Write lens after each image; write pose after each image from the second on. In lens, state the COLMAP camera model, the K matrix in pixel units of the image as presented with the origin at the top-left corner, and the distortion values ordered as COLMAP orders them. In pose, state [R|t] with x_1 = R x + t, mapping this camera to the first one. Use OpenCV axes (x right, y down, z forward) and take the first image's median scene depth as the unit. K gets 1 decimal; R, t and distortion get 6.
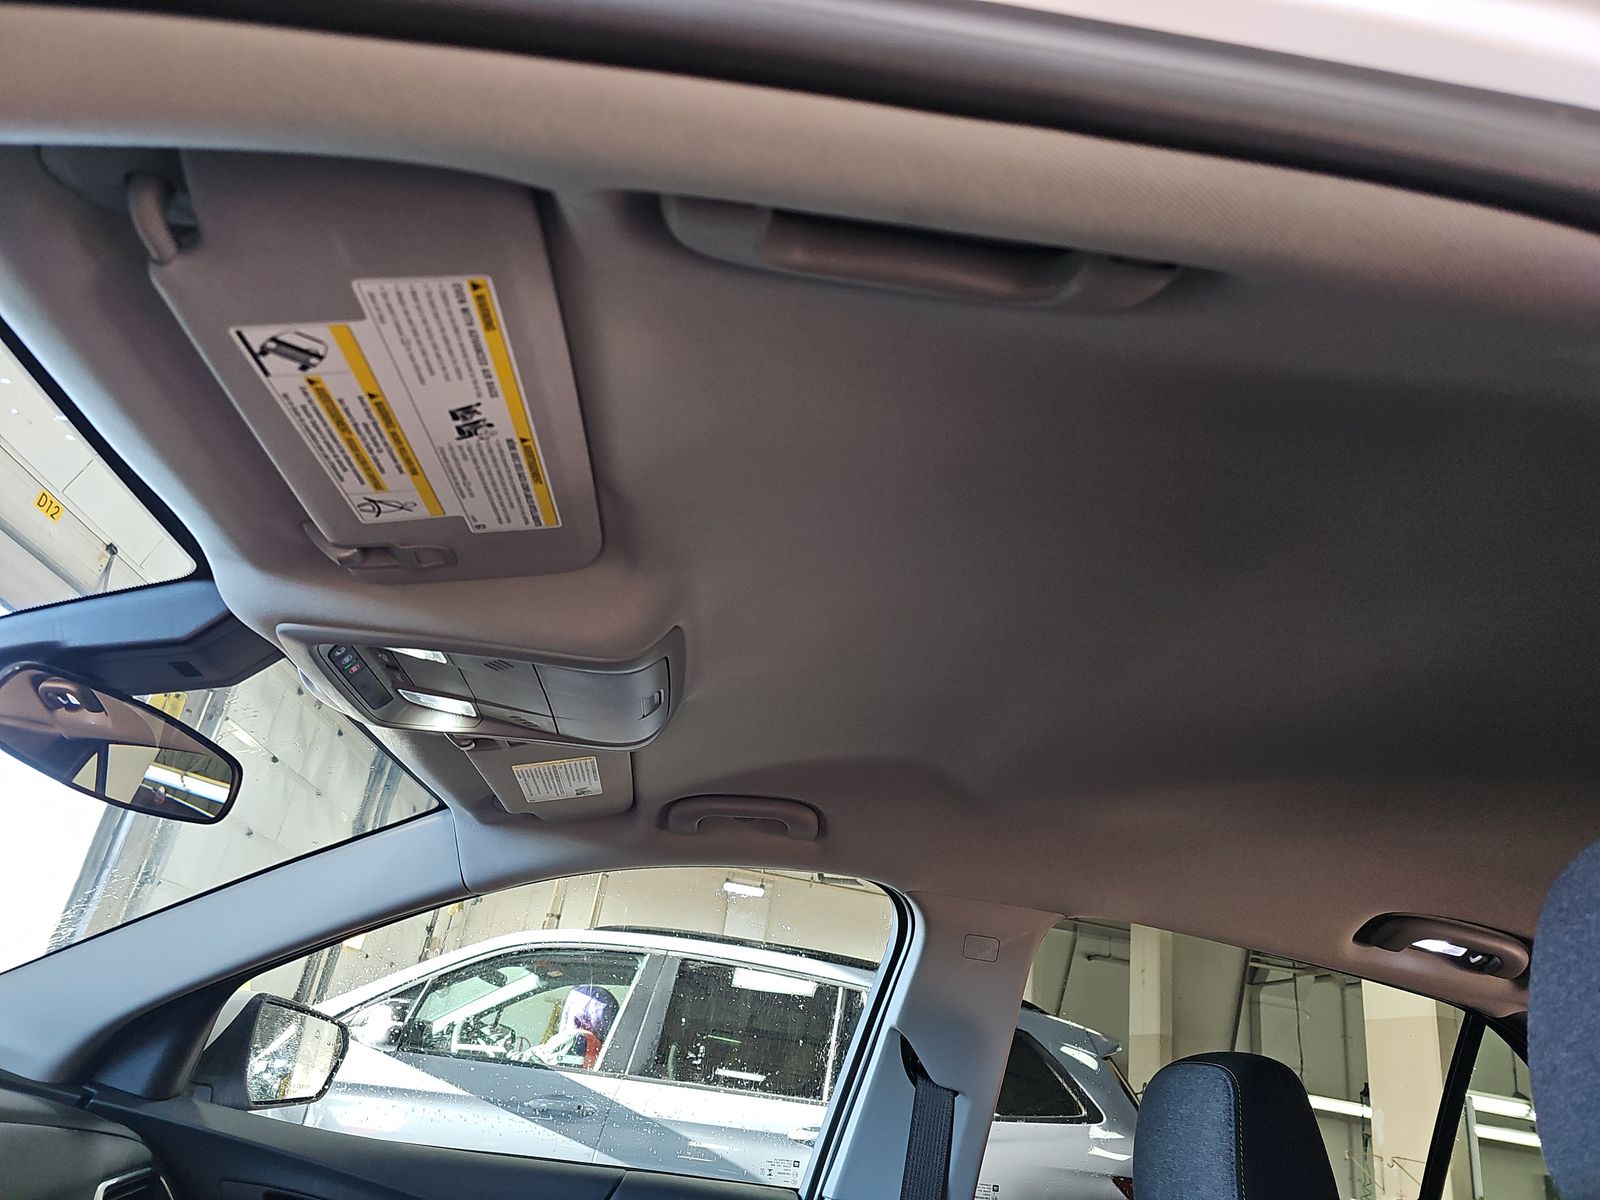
lens RADIAL K [[1050.6, 0, 782.5], [0, 1050.6, 606.0], [0, 0, 1]] dist [0.032231, -0.003059]
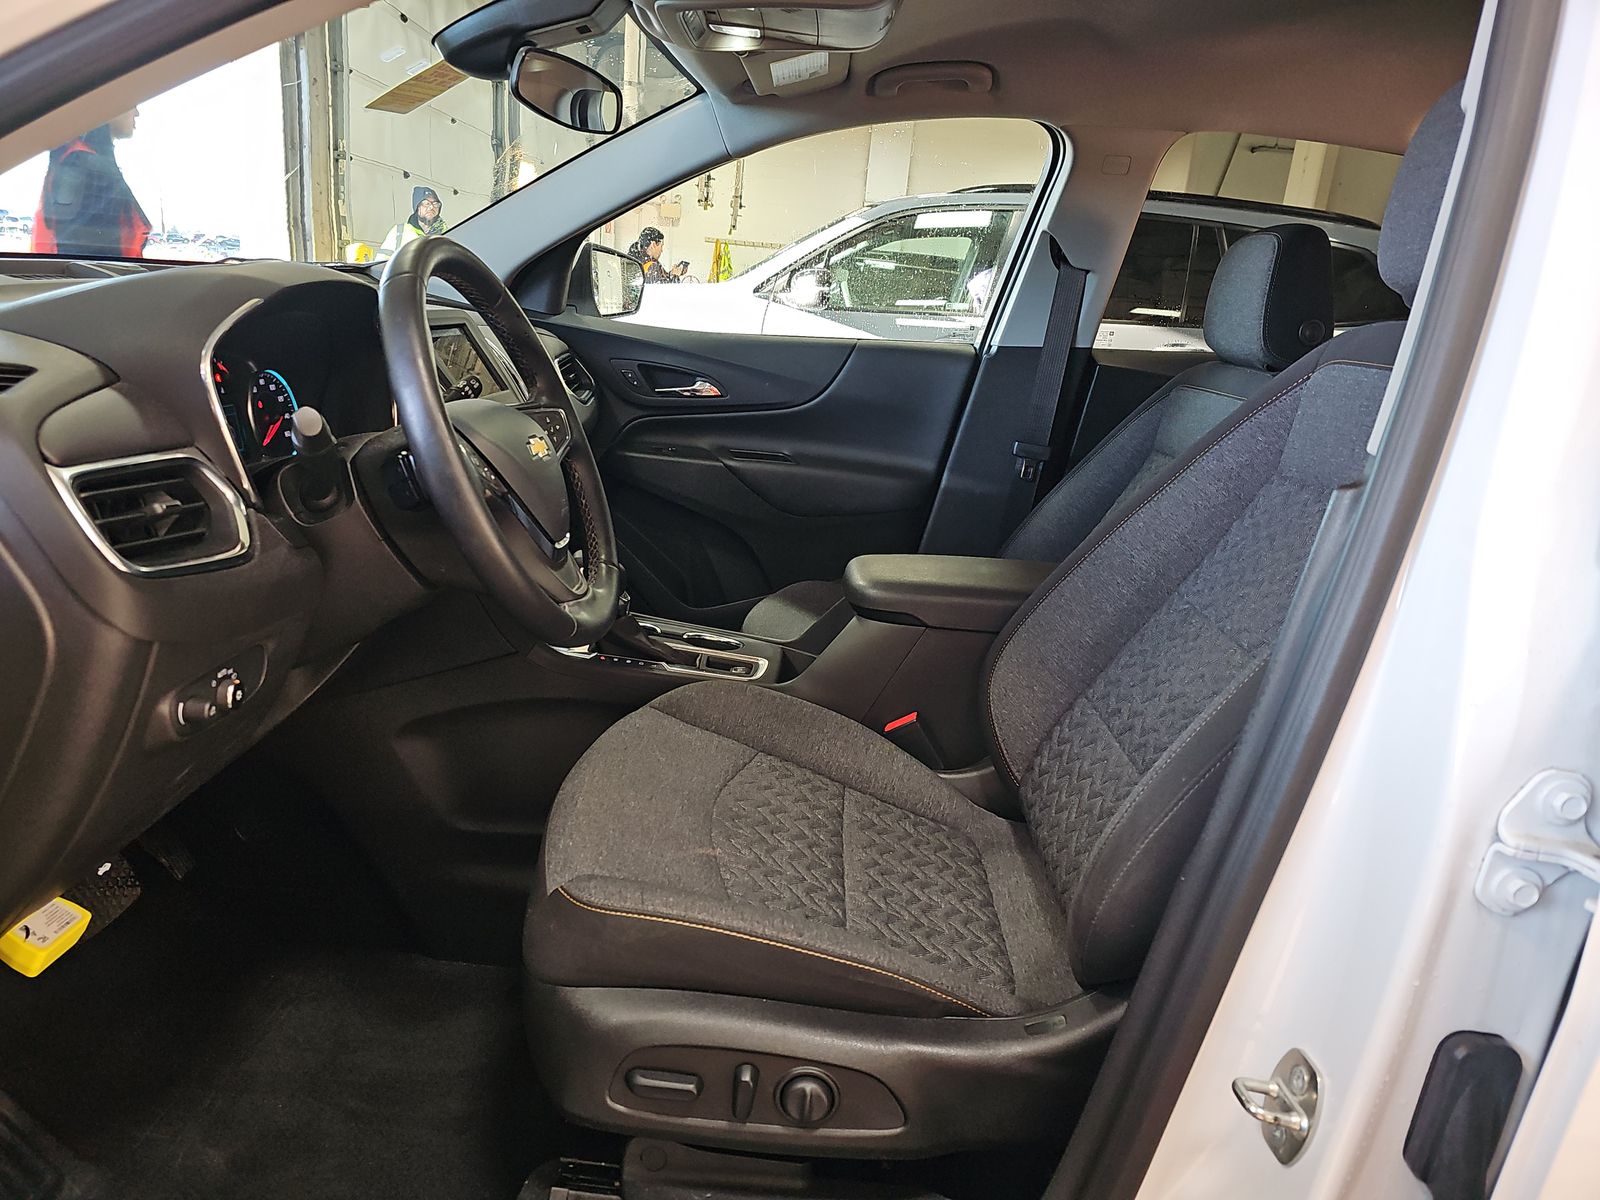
lens RADIAL K [[1050.6, 0, 782.5], [0, 1050.6, 606.0], [0, 0, 1]] dist [0.032231, -0.003059]
pose [[0.988852, -0.031470, -0.145535, -0.051017], [0.117717, 0.763748, 0.634690, -0.151896], [0.091178, -0.644747, 0.758938, -0.417701]]
